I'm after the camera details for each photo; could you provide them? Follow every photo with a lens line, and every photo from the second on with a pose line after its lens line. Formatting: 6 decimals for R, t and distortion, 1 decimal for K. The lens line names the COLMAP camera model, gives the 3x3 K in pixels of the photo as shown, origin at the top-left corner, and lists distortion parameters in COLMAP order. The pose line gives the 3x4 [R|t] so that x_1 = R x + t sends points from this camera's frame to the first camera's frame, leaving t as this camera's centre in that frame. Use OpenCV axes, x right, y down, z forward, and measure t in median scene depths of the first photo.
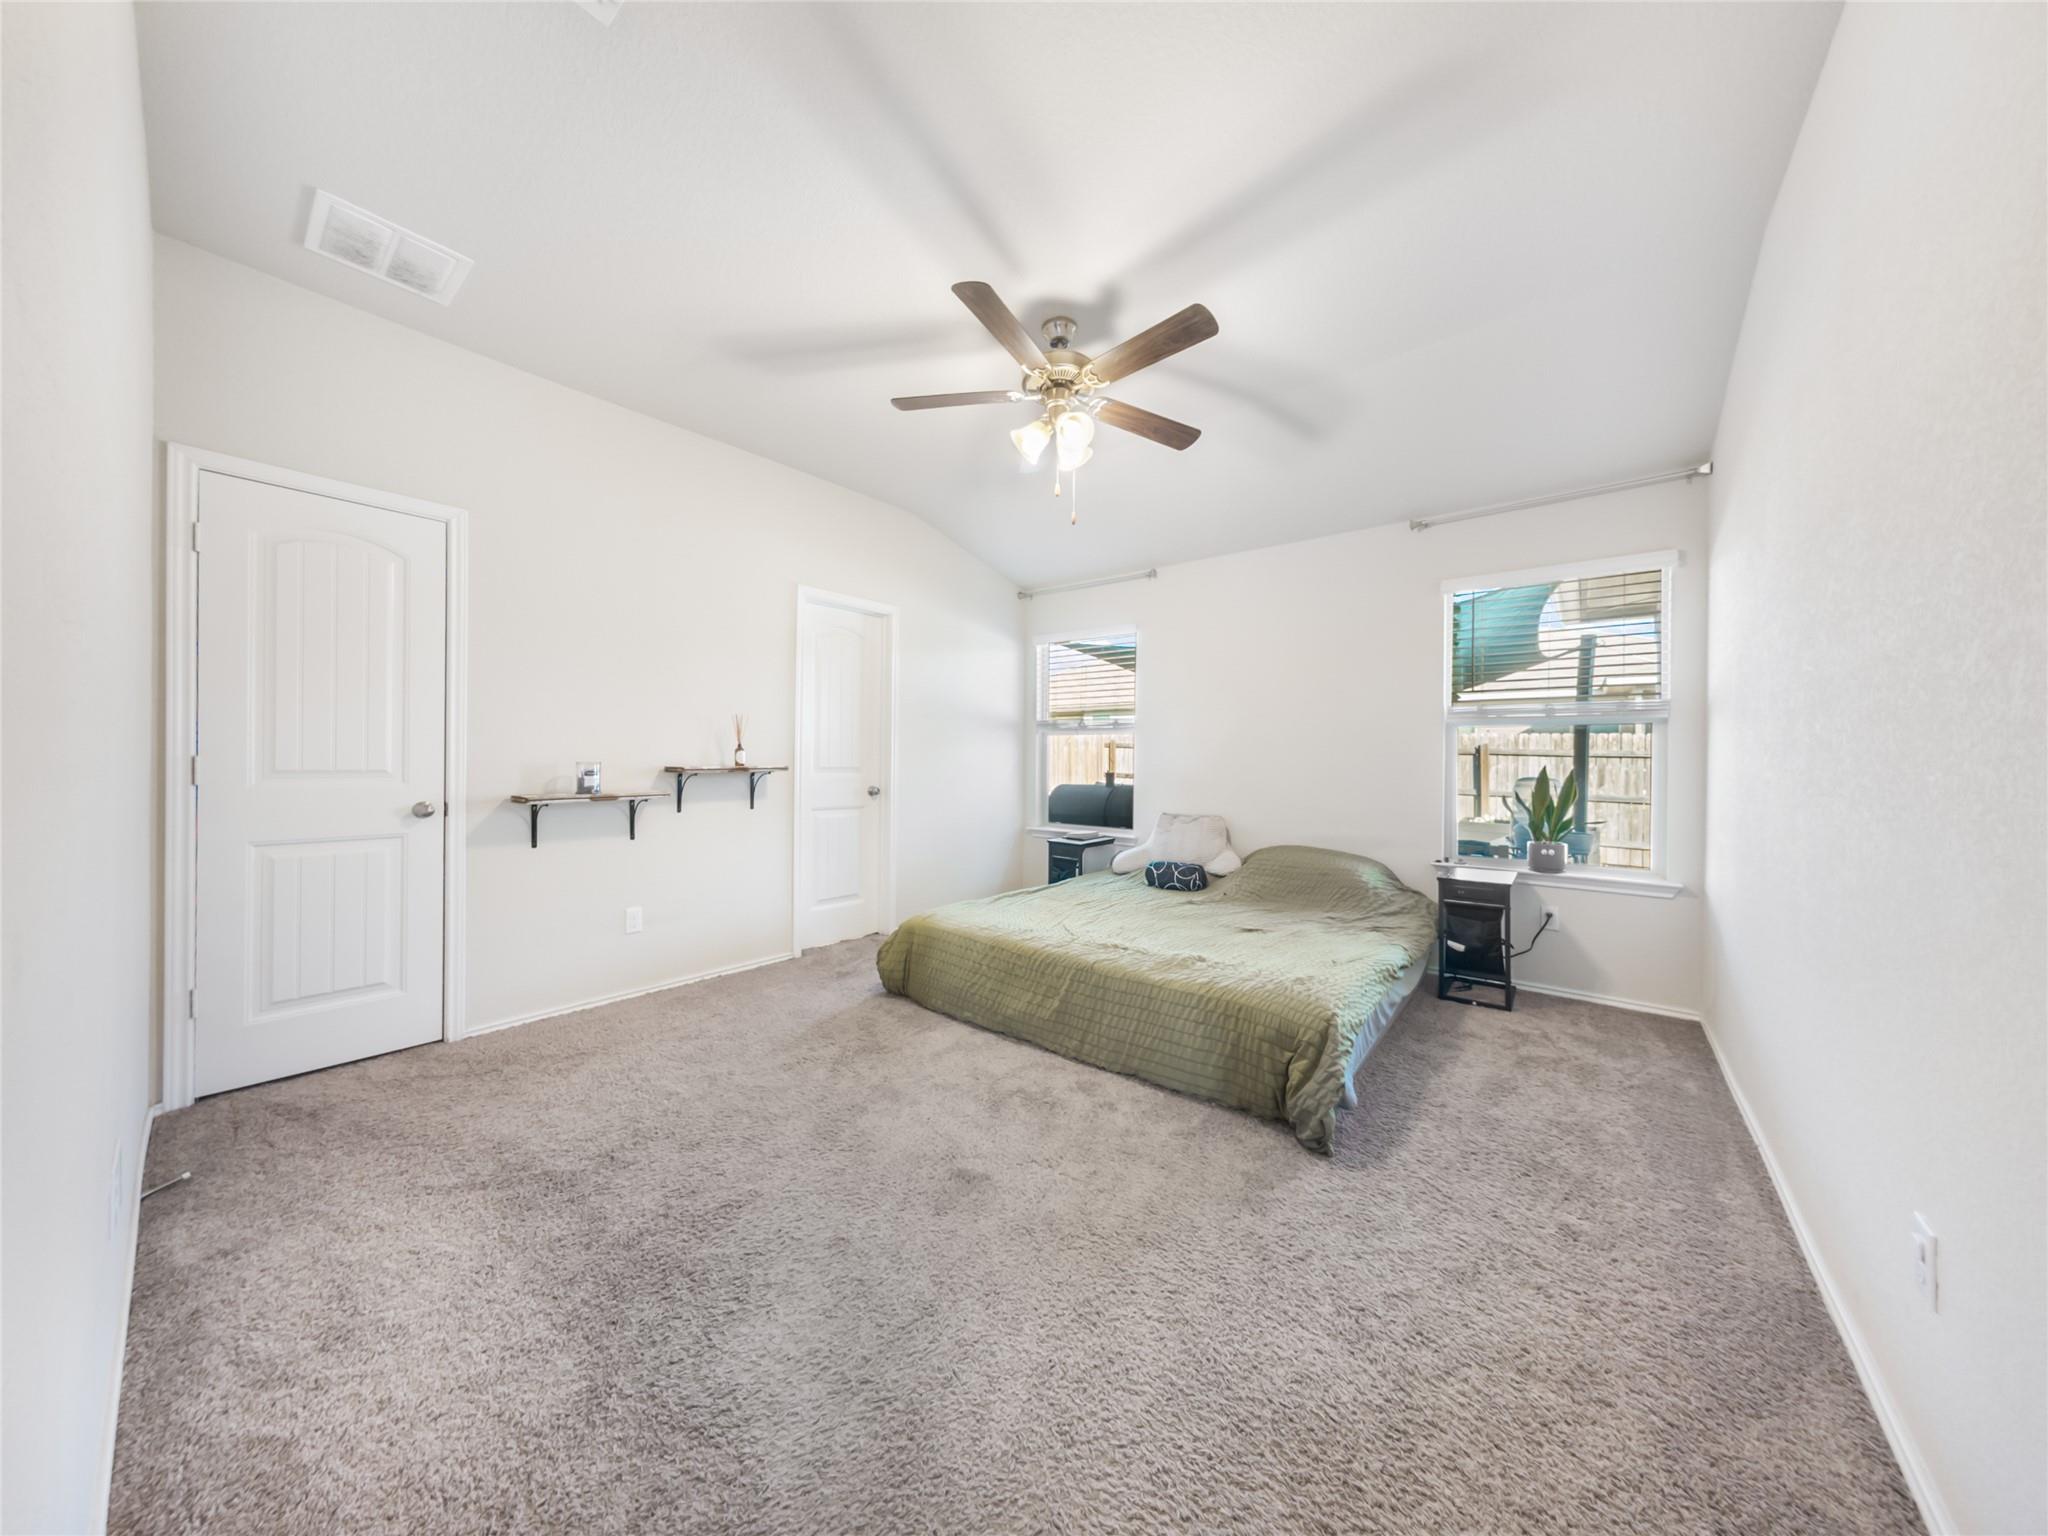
lens RADIAL K [[686.1, 0, 1027.6], [0, 686.1, 756.8], [0, 0, 1]] dist [-0.012817, 0.005191]
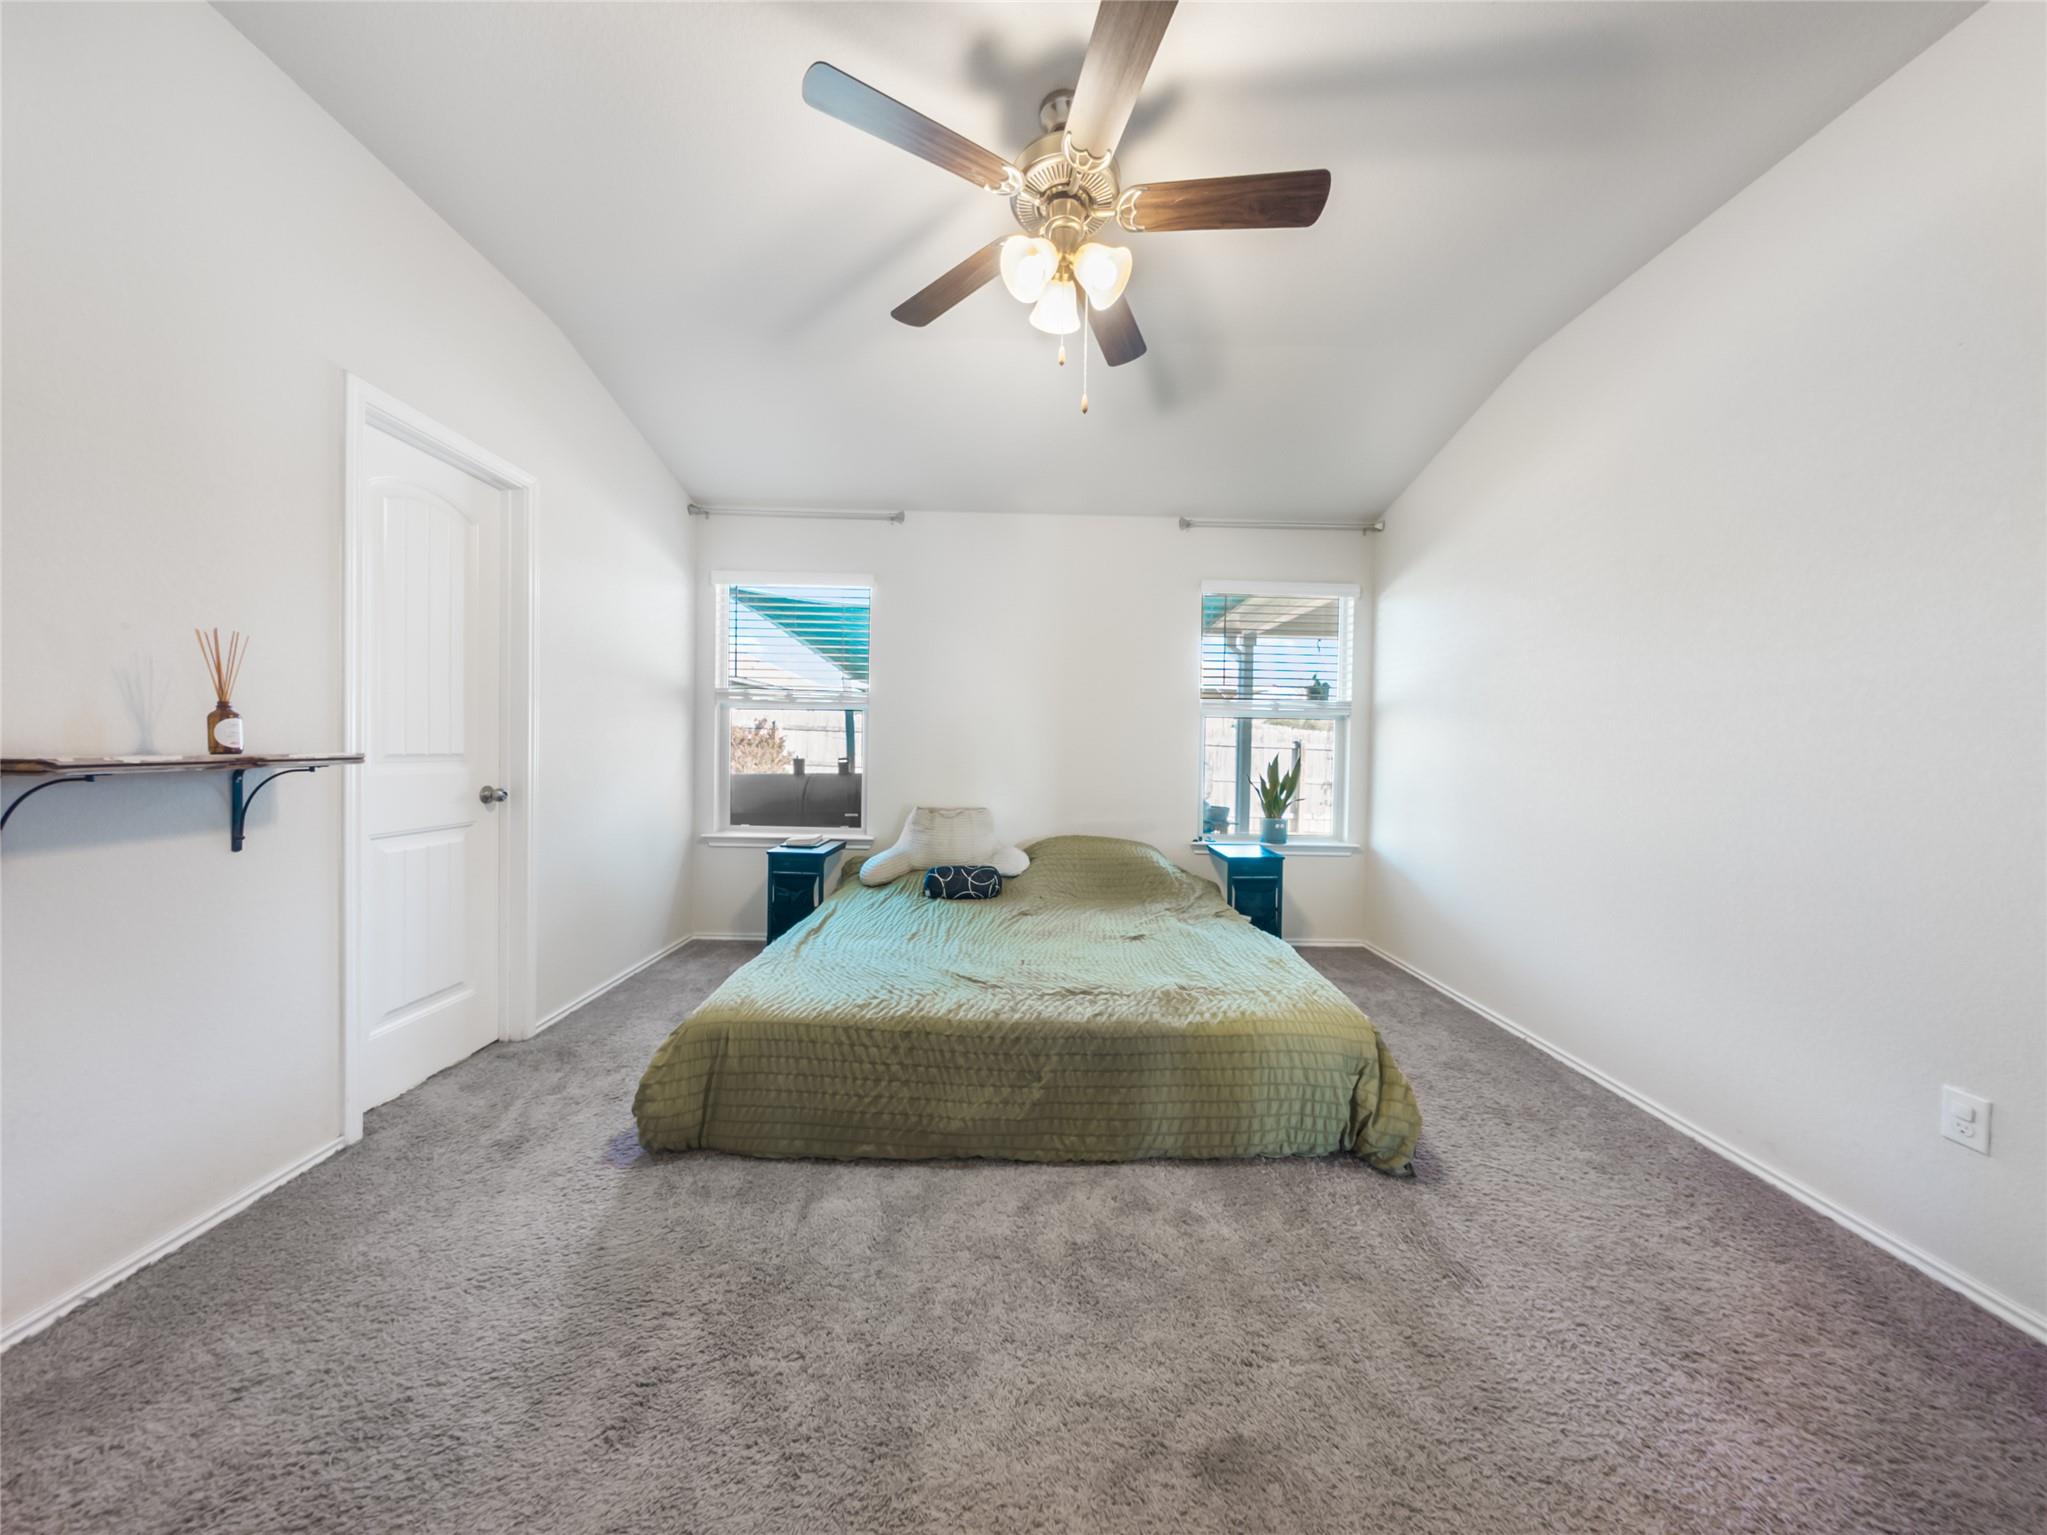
lens RADIAL K [[685.8, 0, 1027.1], [0, 685.8, 756.3], [0, 0, 1]] dist [-0.012817, 0.005191]
pose [[0.765199, -0.004446, 0.643779, -0.326757], [-0.013120, 0.999661, 0.022499, -0.001015], [-0.643660, -0.025663, 0.764881, 0.375571]]
